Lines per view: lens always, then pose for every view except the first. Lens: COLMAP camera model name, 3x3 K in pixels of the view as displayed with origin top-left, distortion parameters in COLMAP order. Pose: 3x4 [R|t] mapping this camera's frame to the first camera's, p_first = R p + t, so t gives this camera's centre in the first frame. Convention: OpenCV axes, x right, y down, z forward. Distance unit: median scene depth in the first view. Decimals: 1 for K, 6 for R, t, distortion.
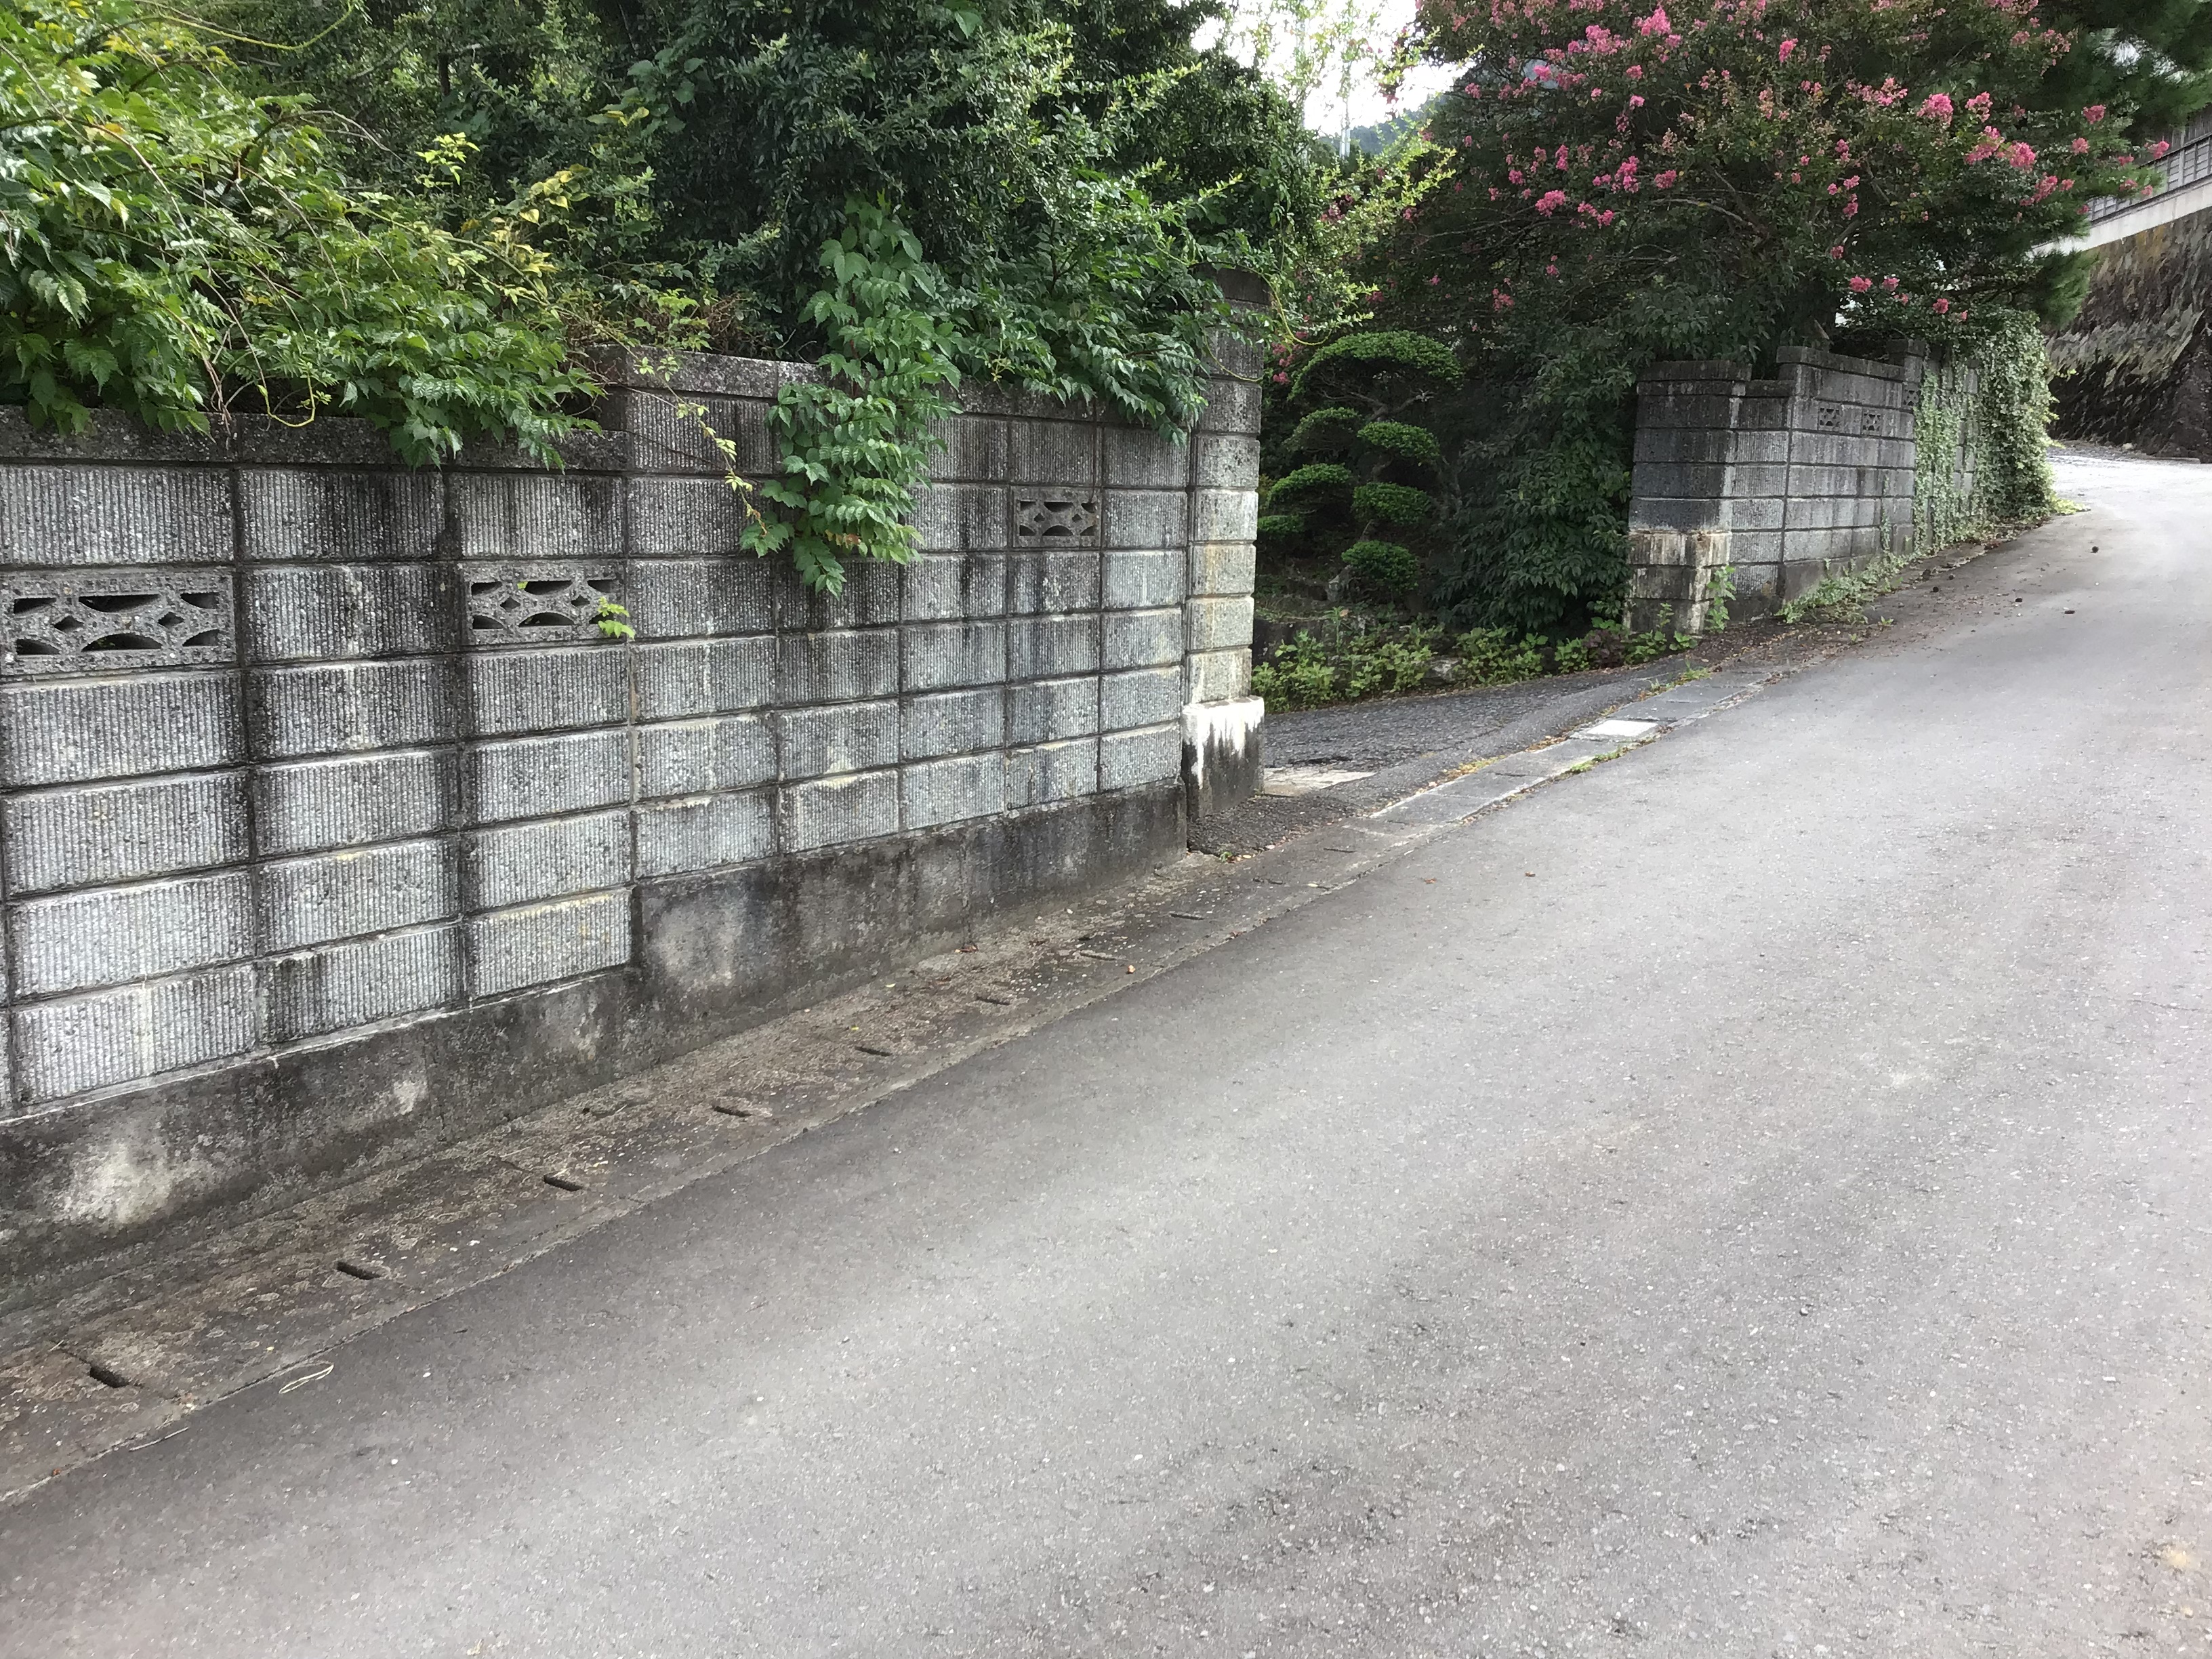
lens RADIAL K [[2052.9, 0, 1106.0], [0, 2052.9, 829.5], [0, 0, 1]] dist [0.095585, -0.223377]
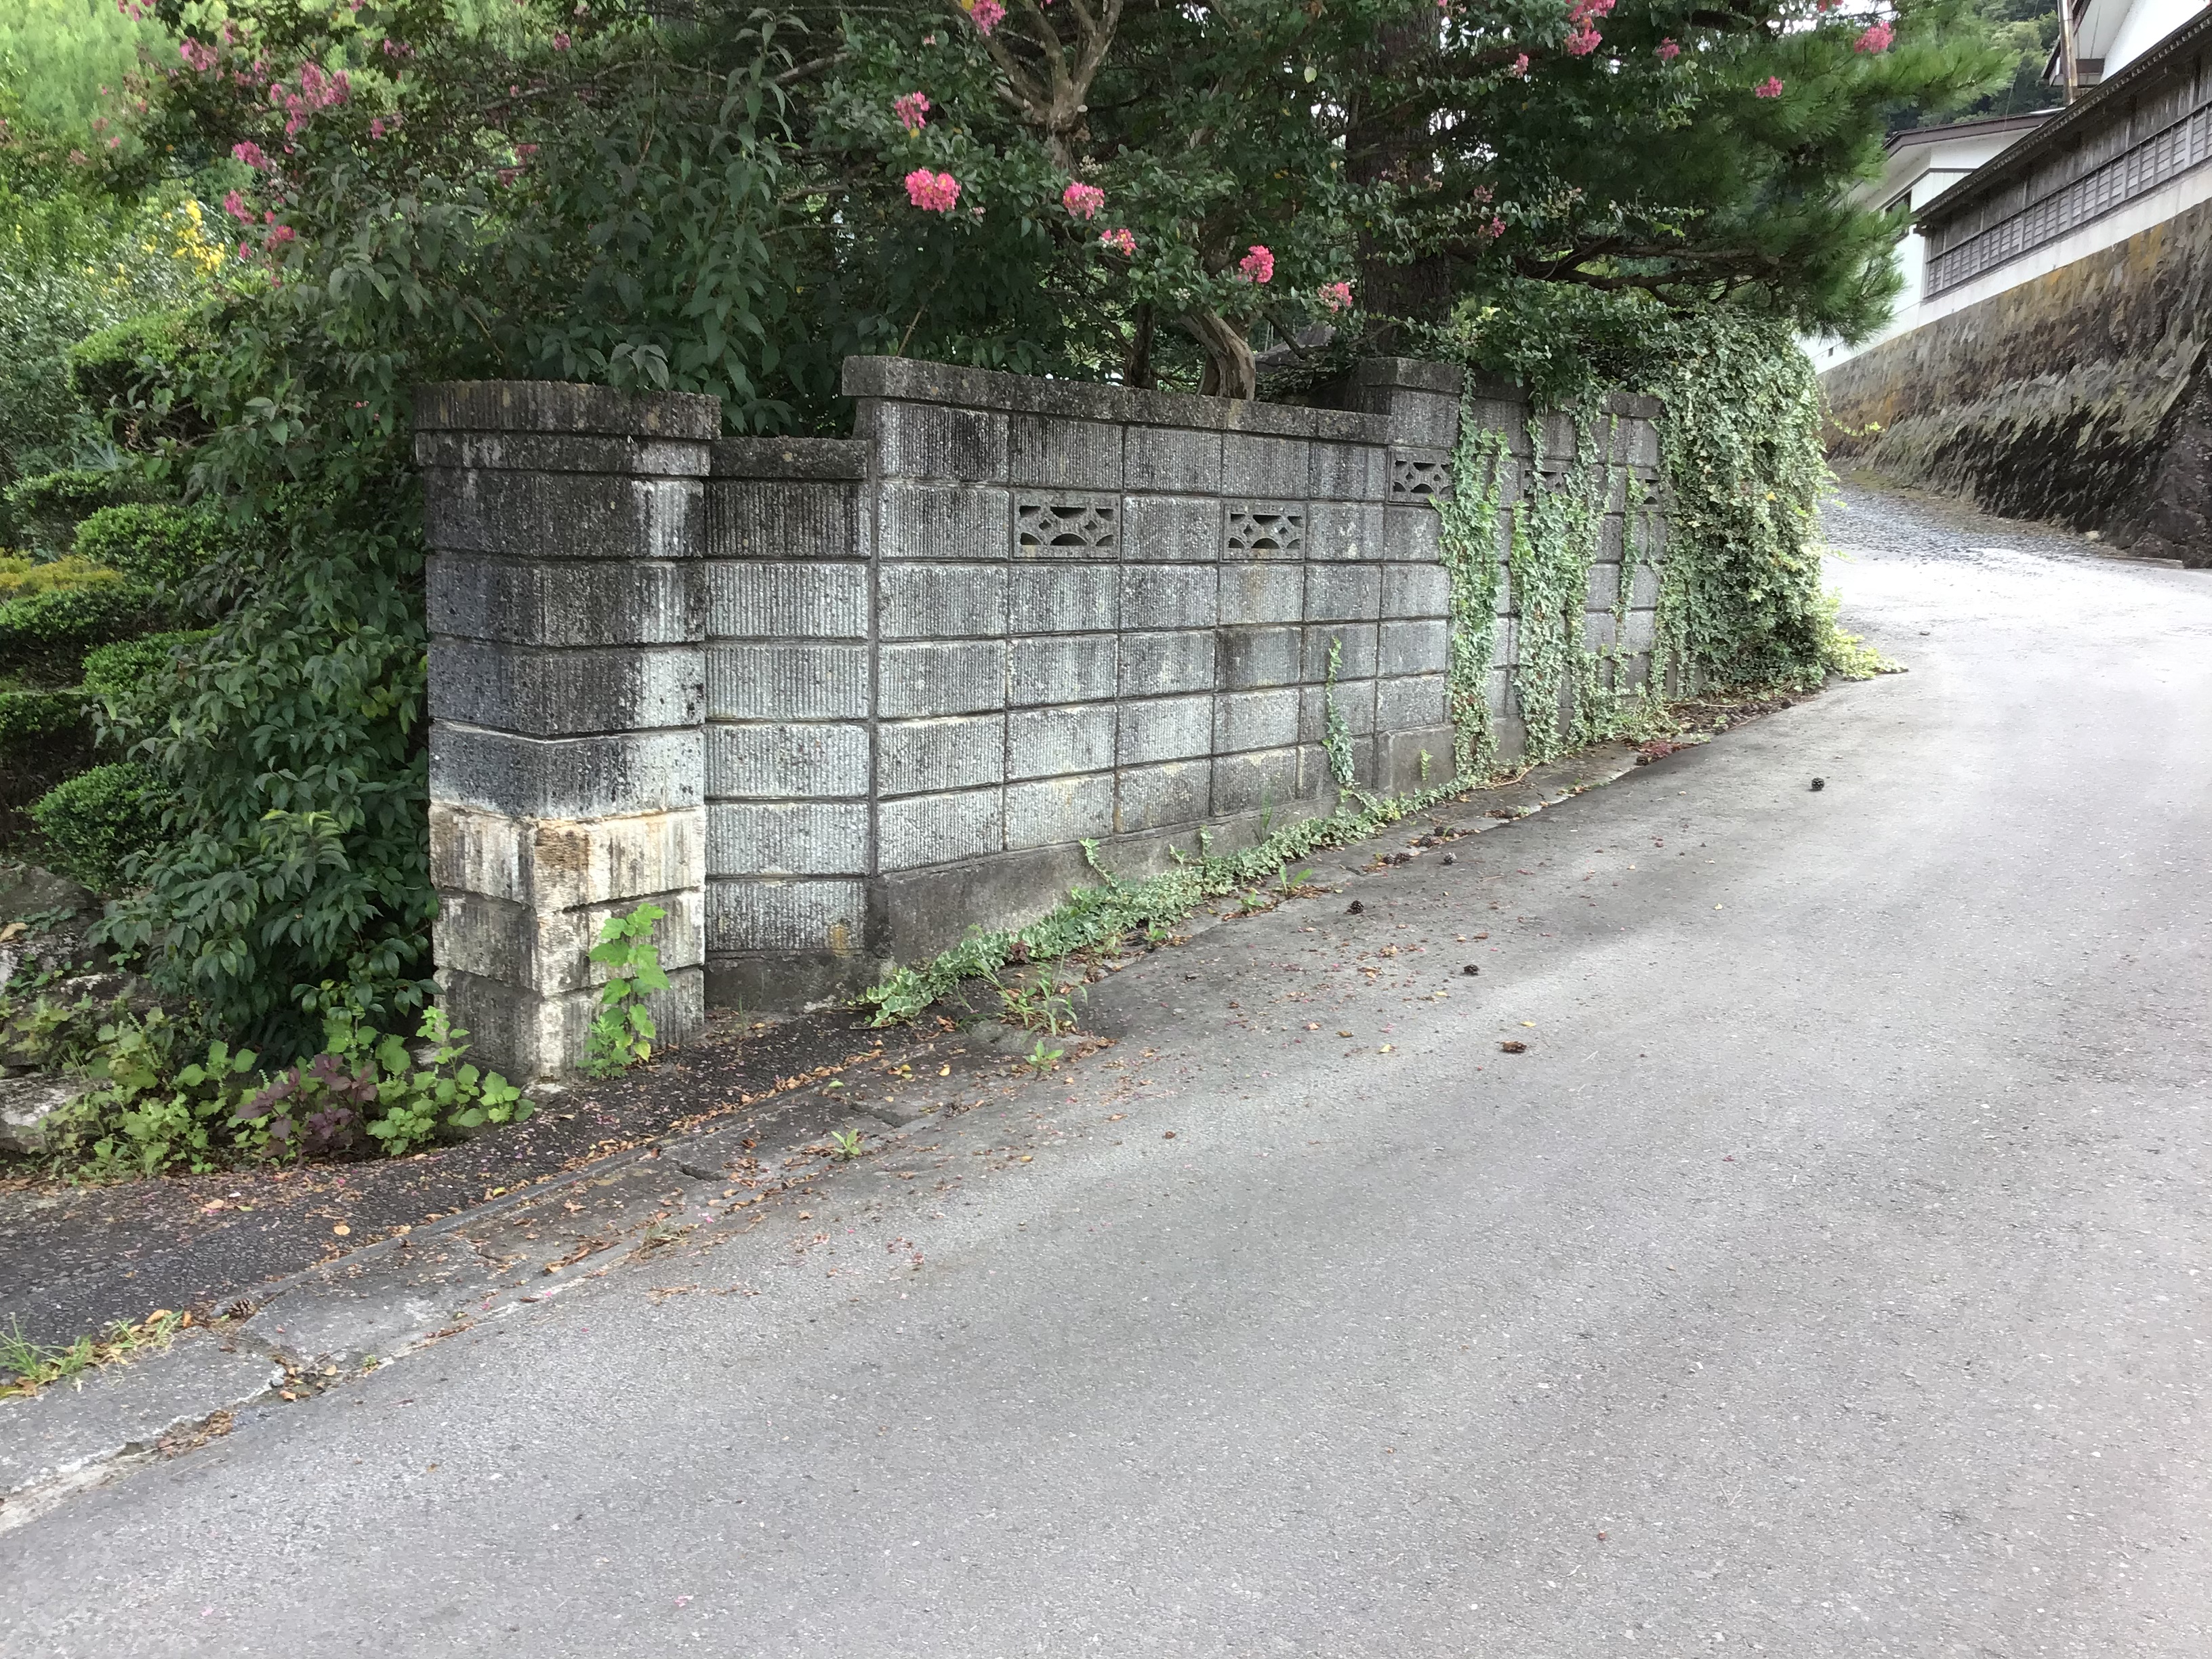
lens RADIAL K [[2052.9, 0, 1106.0], [0, 2052.9, 829.5], [0, 0, 1]] dist [0.095585, -0.223377]
pose [[0.998778, 0.026039, -0.041996, 0.327467], [-0.026745, 0.999509, -0.016320, -0.111468], [0.041550, 0.017424, 0.998984, 0.495717]]
